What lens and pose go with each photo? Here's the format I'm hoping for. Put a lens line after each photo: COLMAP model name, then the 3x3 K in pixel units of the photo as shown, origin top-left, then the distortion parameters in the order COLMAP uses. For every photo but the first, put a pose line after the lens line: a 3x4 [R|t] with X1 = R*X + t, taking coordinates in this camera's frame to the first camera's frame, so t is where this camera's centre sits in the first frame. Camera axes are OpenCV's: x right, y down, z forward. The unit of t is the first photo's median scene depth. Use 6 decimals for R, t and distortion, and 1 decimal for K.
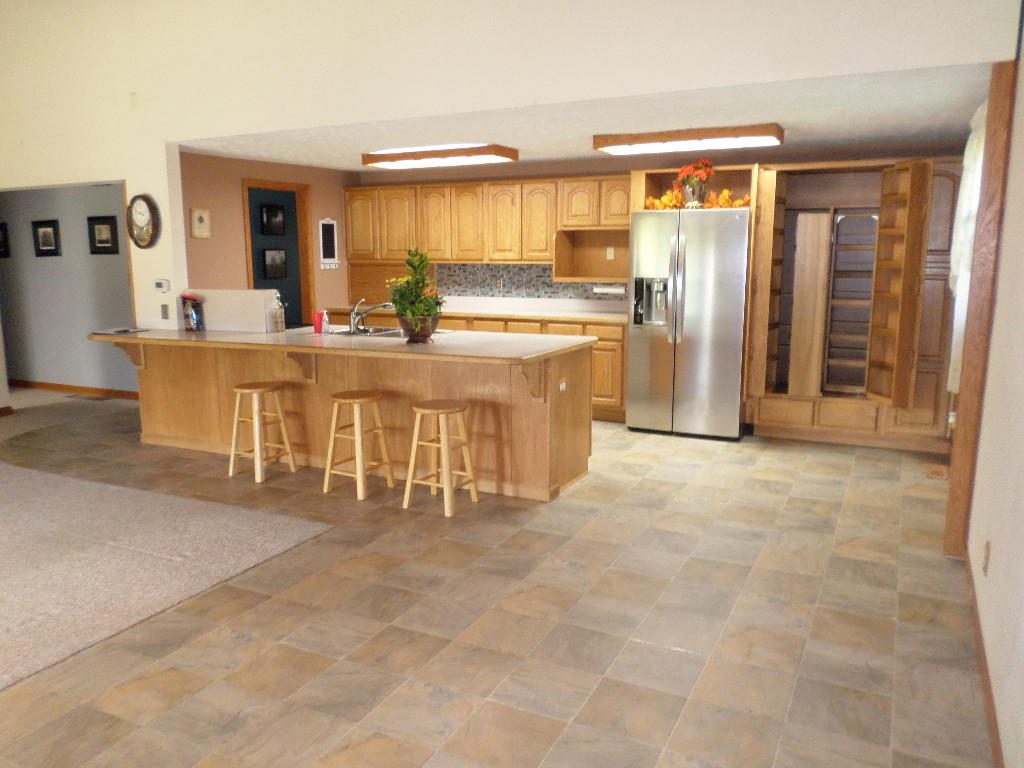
lens RADIAL K [[793.1, 0, 512.0], [0, 793.1, 384.0], [0, 0, 1]] dist [-0.002110, -0.000715]
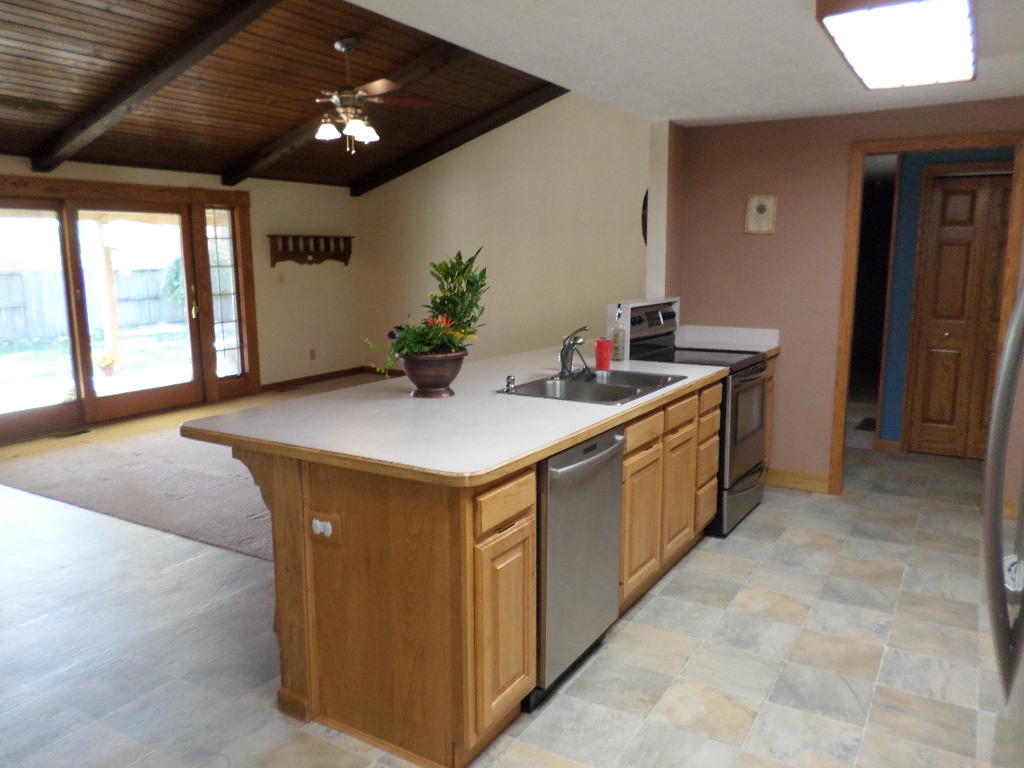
lens RADIAL K [[793.1, 0, 512.1], [0, 793.1, 385.4], [0, 0, 1]] dist [-0.002110, -0.000715]
pose [[-0.084614, 0.166535, -0.982398, 0.683672], [-0.172735, 0.968555, 0.179066, -0.080678], [0.981327, 0.184846, -0.053187, 0.589192]]
